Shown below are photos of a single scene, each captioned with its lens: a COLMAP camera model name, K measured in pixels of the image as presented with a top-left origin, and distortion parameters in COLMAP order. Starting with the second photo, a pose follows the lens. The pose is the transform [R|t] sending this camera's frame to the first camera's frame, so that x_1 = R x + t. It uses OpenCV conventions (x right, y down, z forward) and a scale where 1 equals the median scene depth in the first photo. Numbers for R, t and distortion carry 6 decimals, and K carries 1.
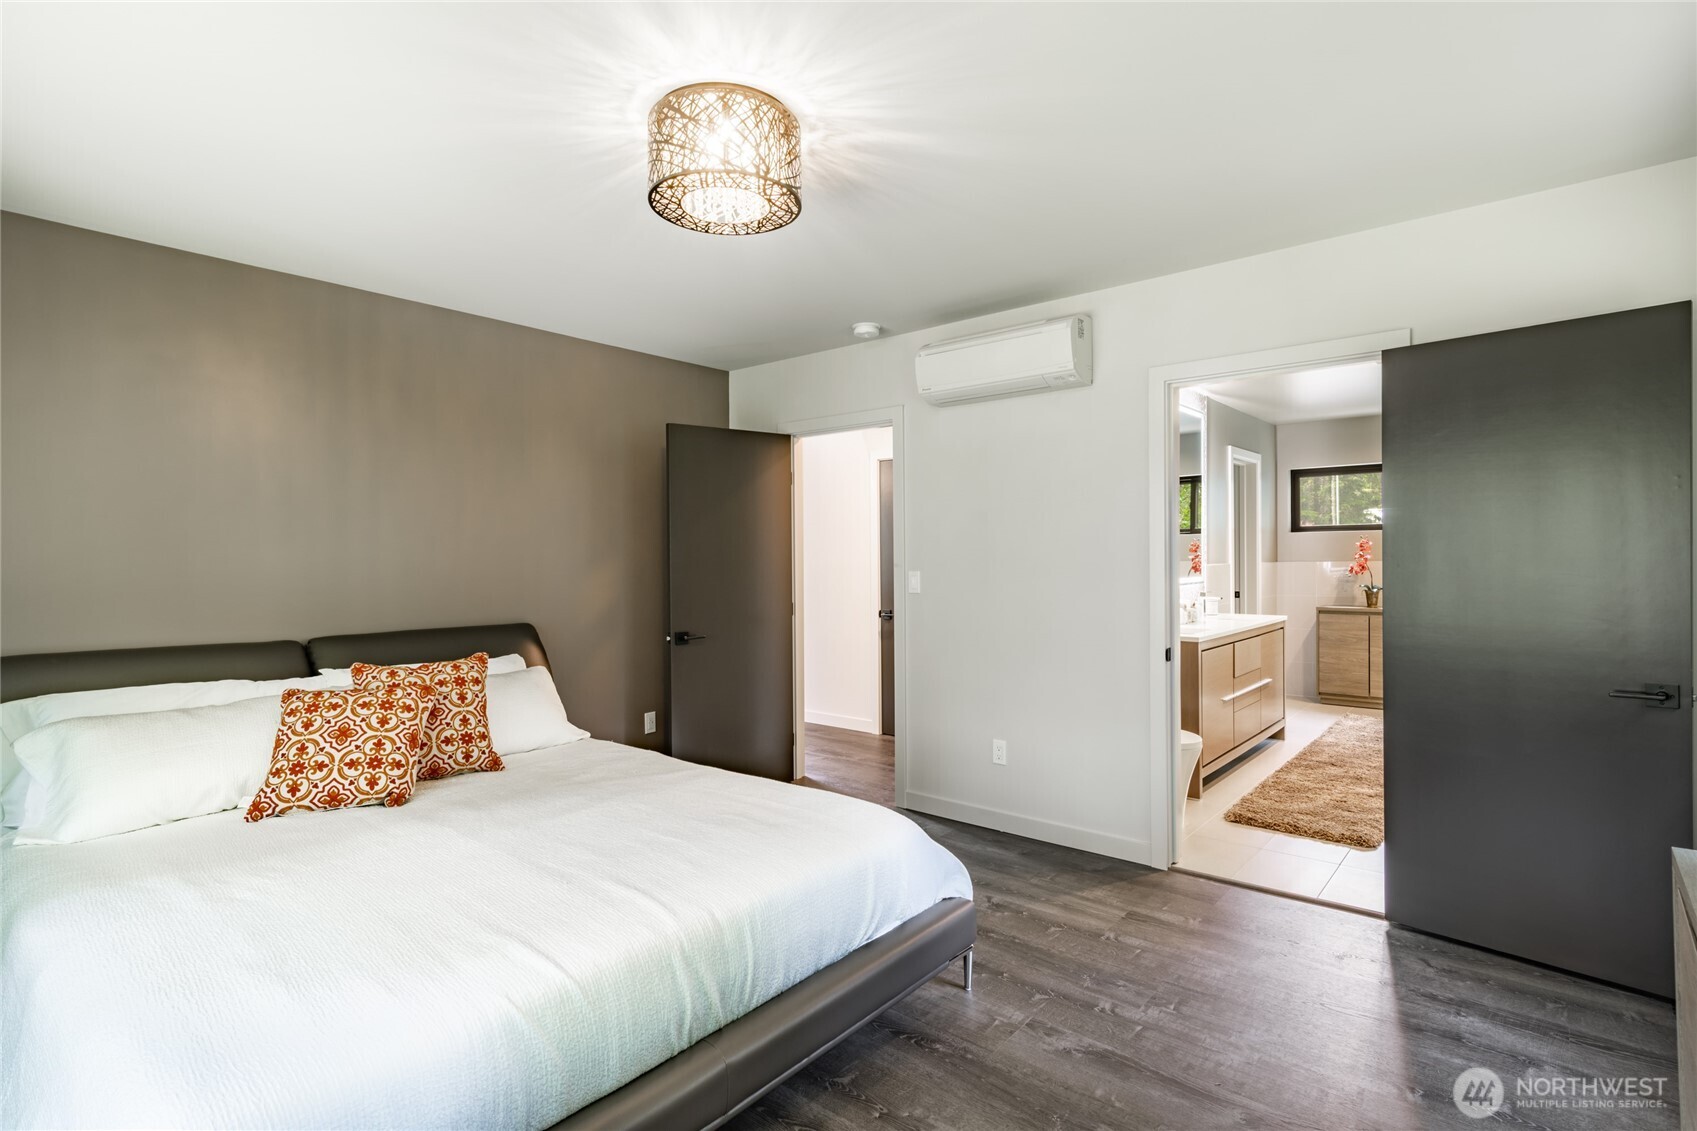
lens RADIAL K [[829.0, 0, 839.8], [0, 829.0, 565.0], [0, 0, 1]] dist [0.003029, -0.000531]
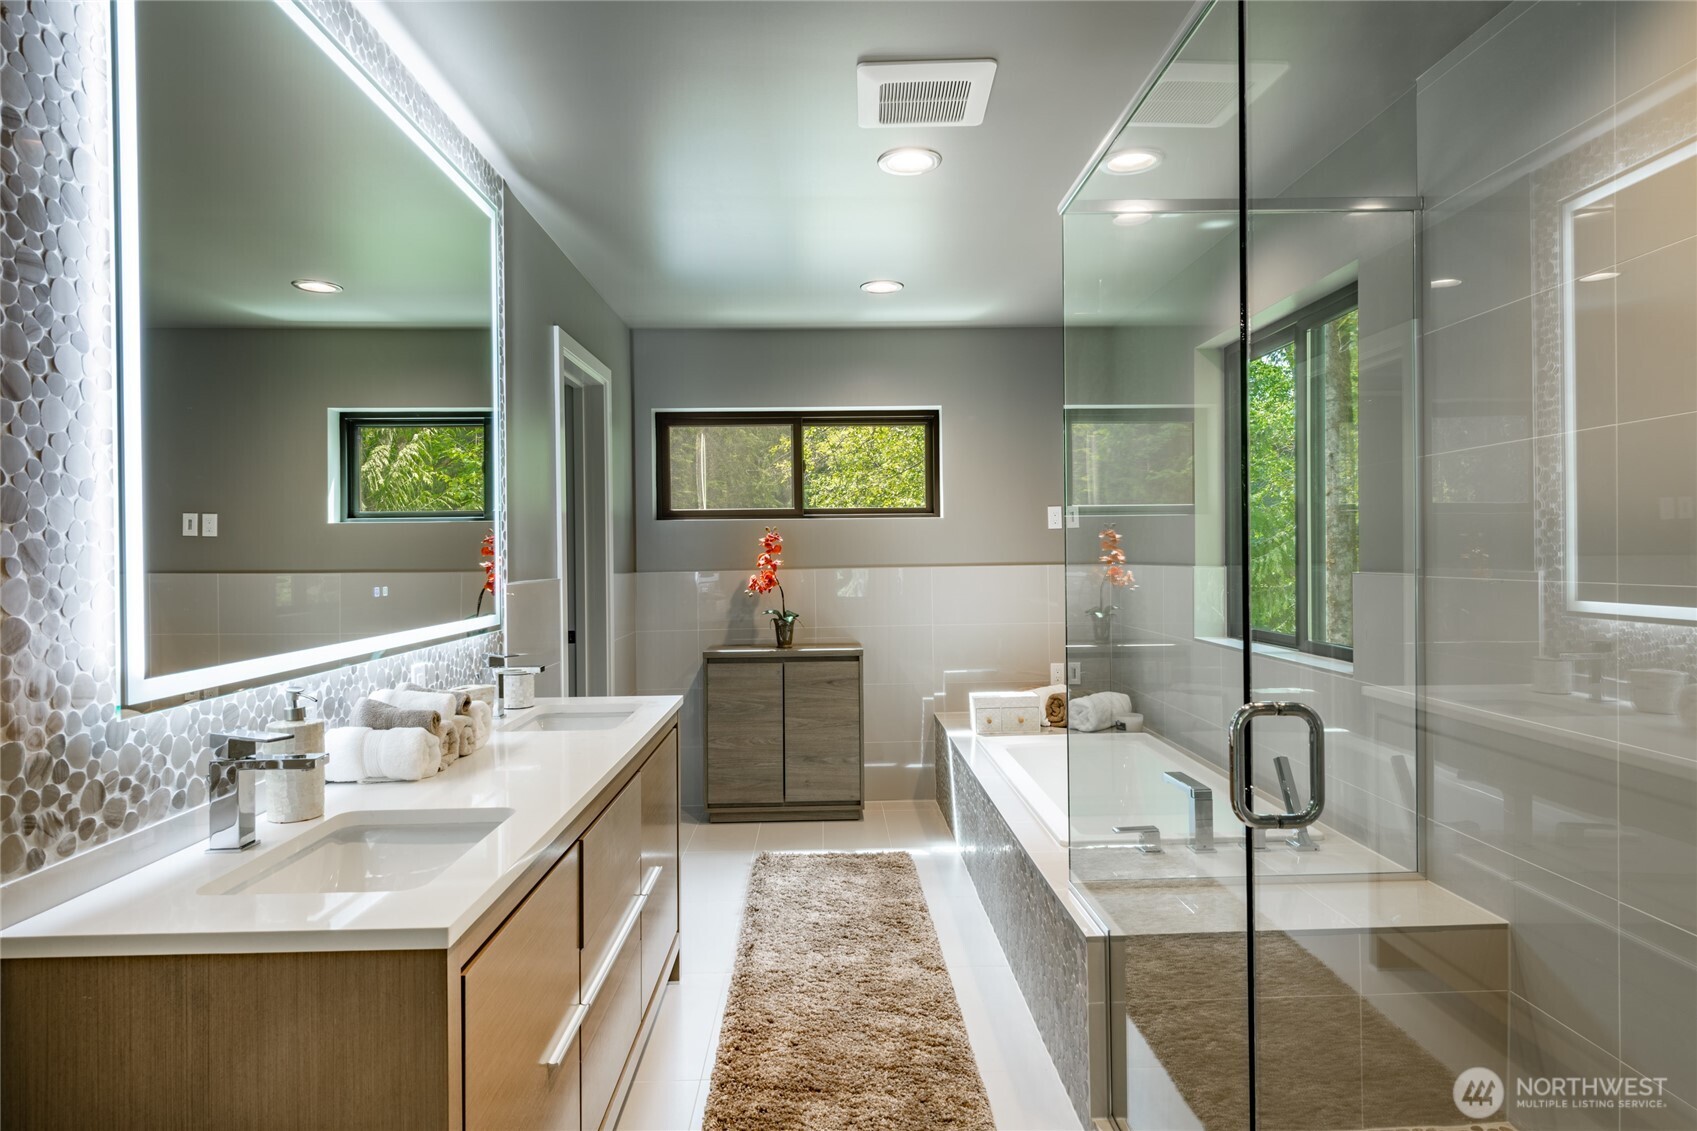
lens RADIAL K [[999.4, 0, 843.7], [0, 999.4, 565.3], [0, 0, 1]] dist [0.000662, 0.000394]
pose [[0.751410, -0.003259, 0.659827, 0.200709], [0.004679, 0.999989, -0.000390, -0.007404], [-0.659819, 0.003380, 0.751417, 0.431233]]
